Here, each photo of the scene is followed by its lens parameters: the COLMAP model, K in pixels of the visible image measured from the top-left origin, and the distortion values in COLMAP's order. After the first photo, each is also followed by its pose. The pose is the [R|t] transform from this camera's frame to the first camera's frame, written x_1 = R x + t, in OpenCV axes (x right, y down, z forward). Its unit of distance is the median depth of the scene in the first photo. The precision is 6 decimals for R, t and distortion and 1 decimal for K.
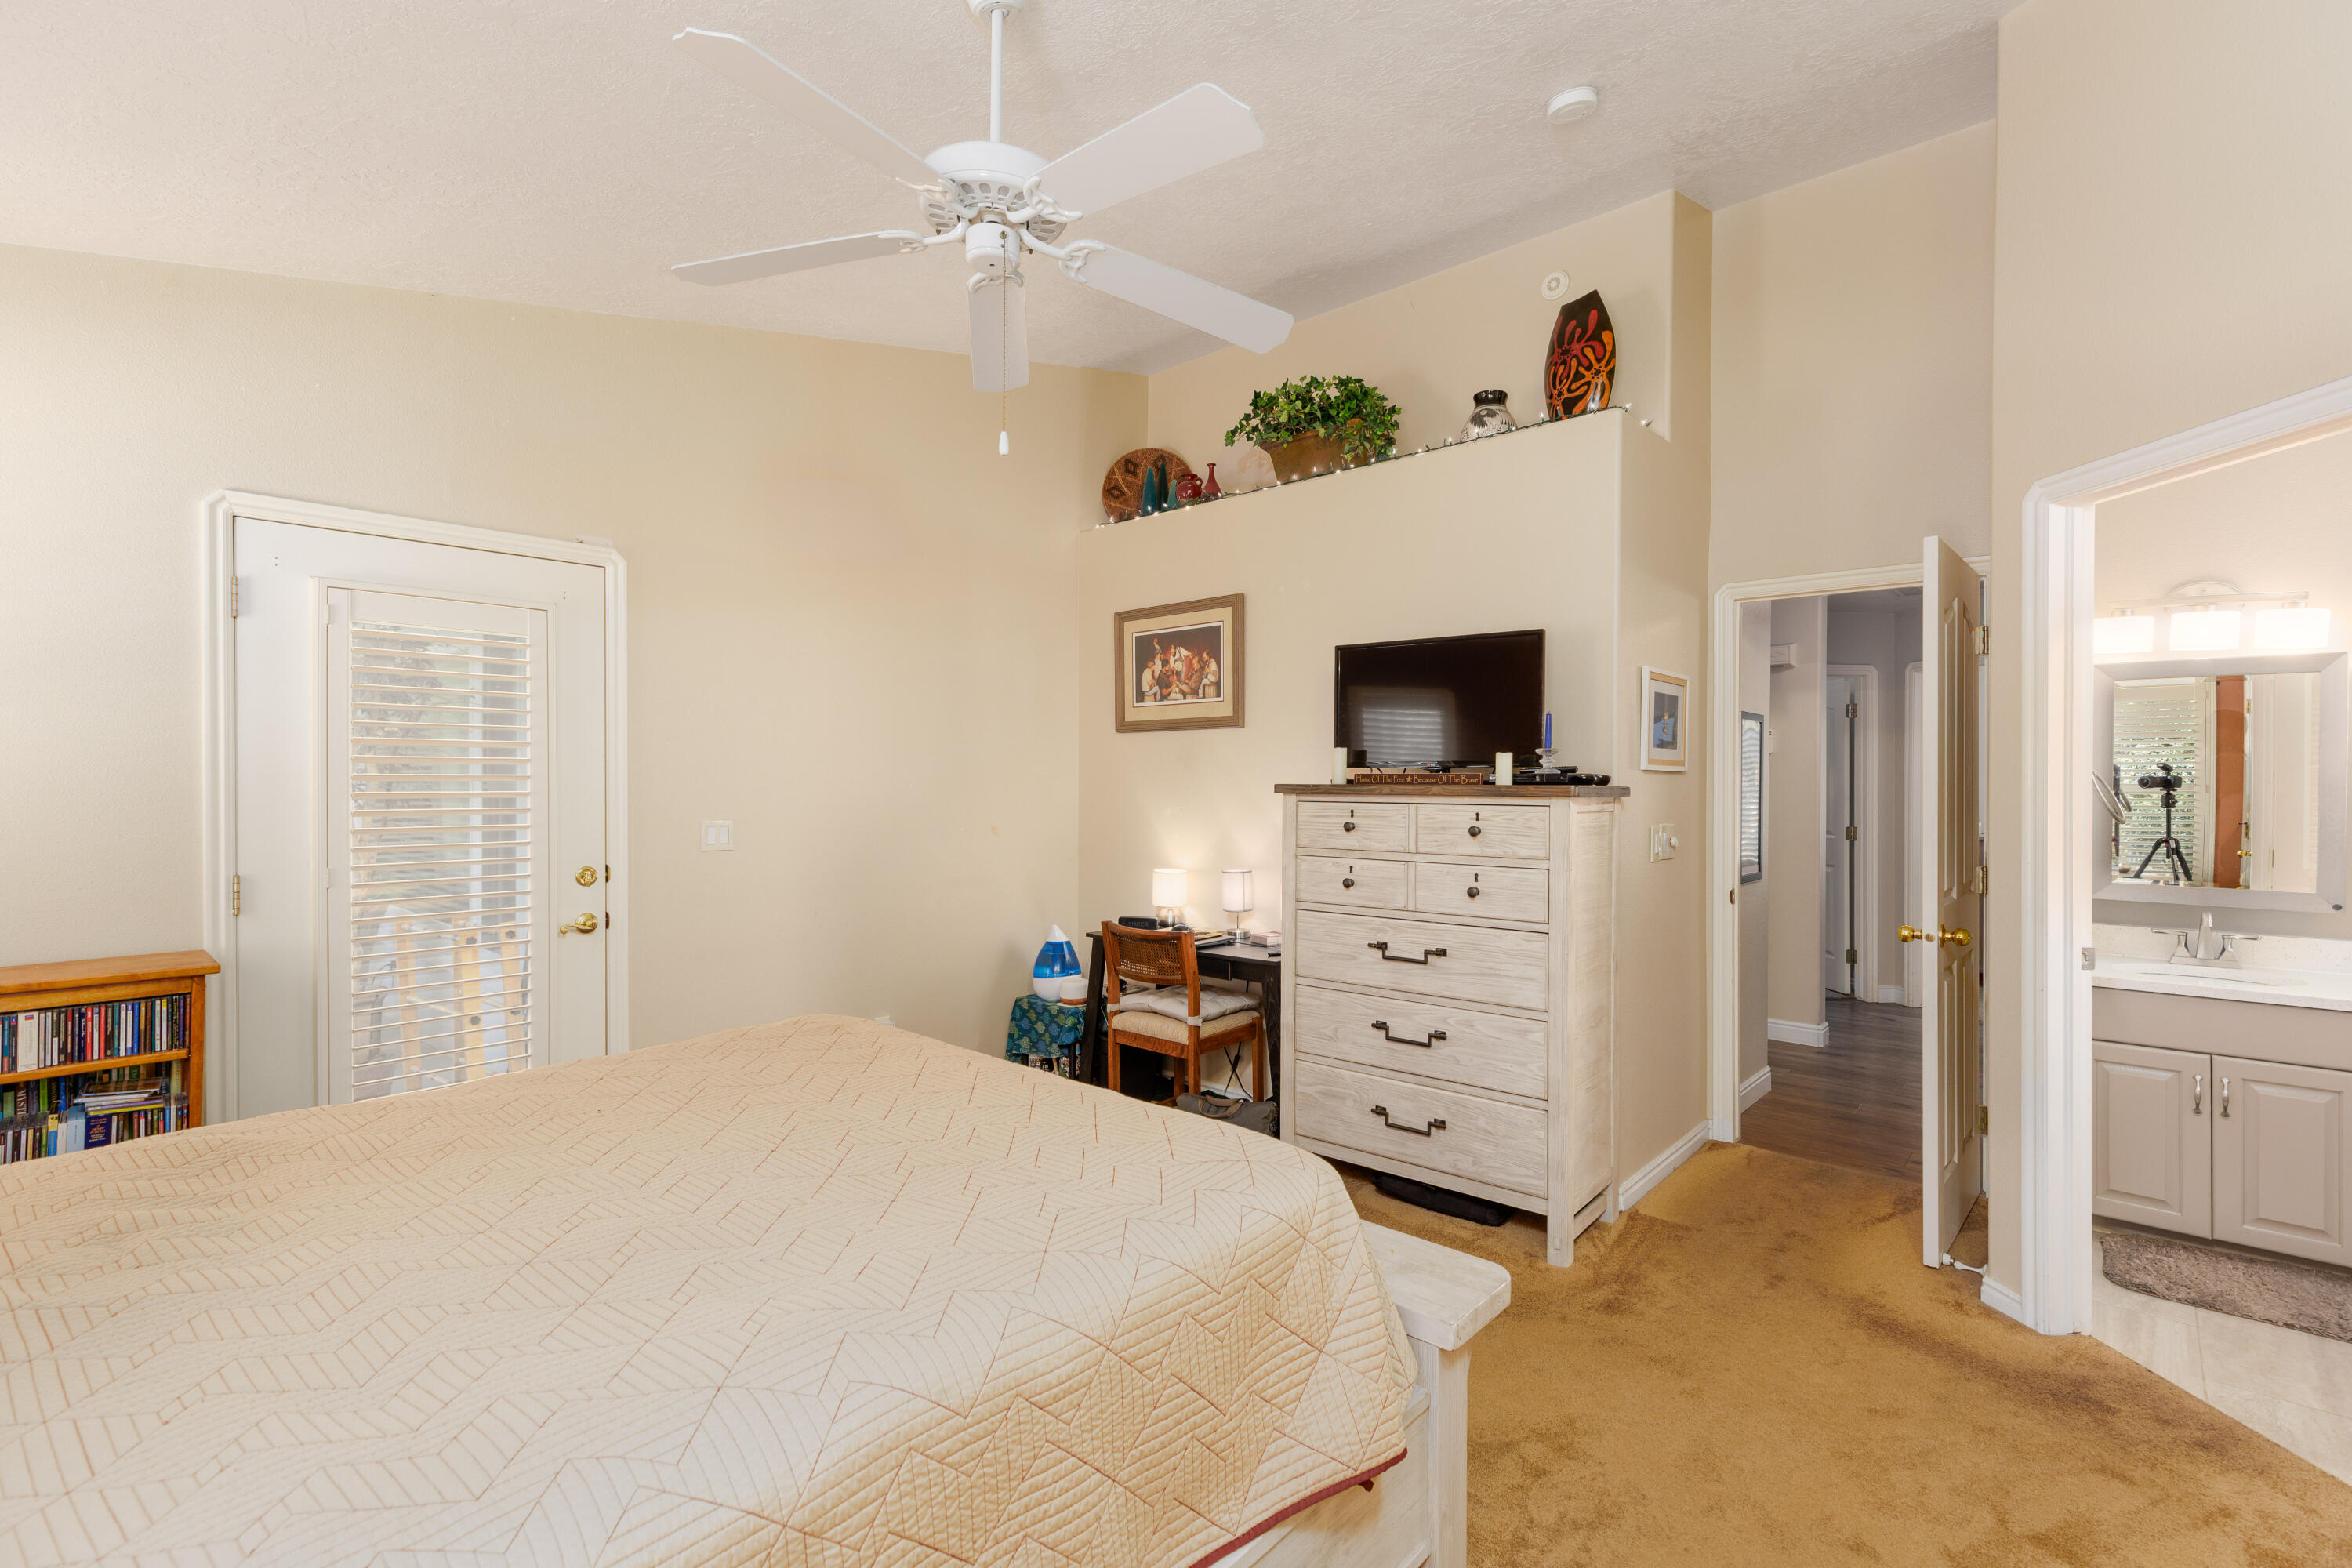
lens RADIAL K [[1054.7, 0, 1184.5], [0, 1054.7, 796.0], [0, 0, 1]] dist [0.010858, -0.001800]
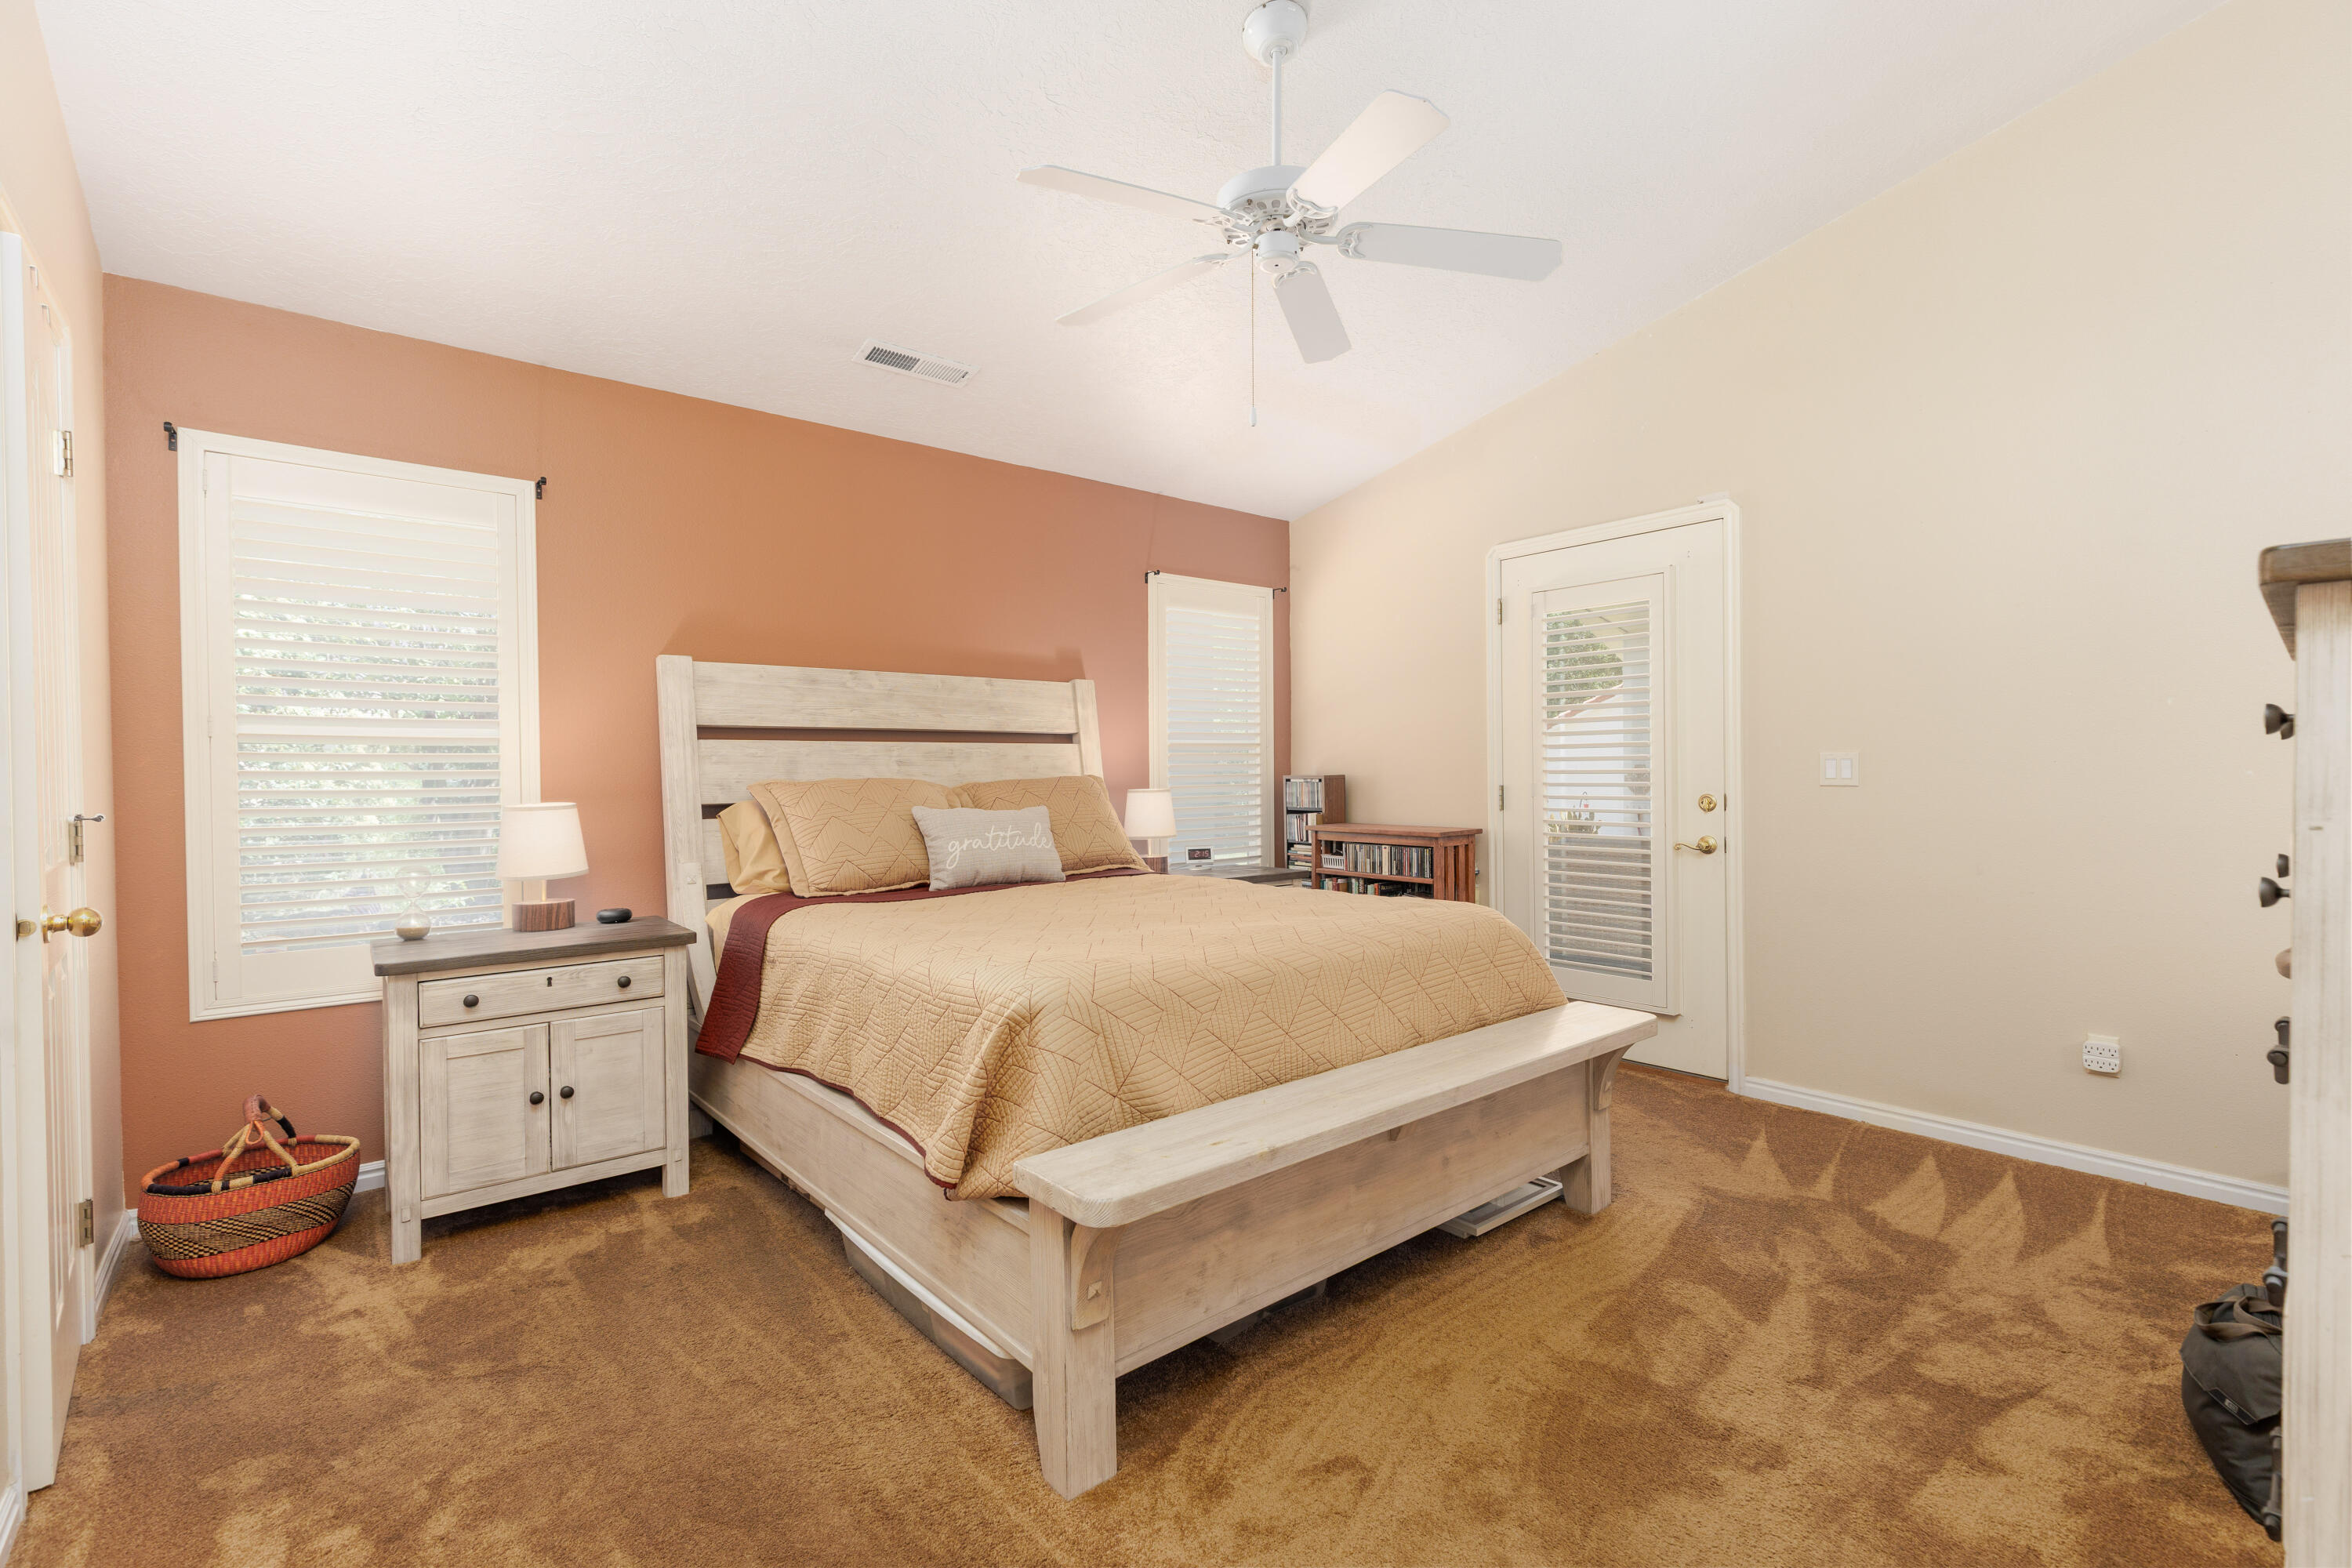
lens RADIAL K [[1054.7, 0, 1178.9], [0, 1054.7, 778.3], [0, 0, 1]] dist [0.010858, -0.001800]
pose [[-0.150760, 0.010681, -0.988513, 0.876806], [-0.002747, 0.999933, 0.011223, 0.056601], [0.988567, 0.004408, -0.150720, 0.886694]]
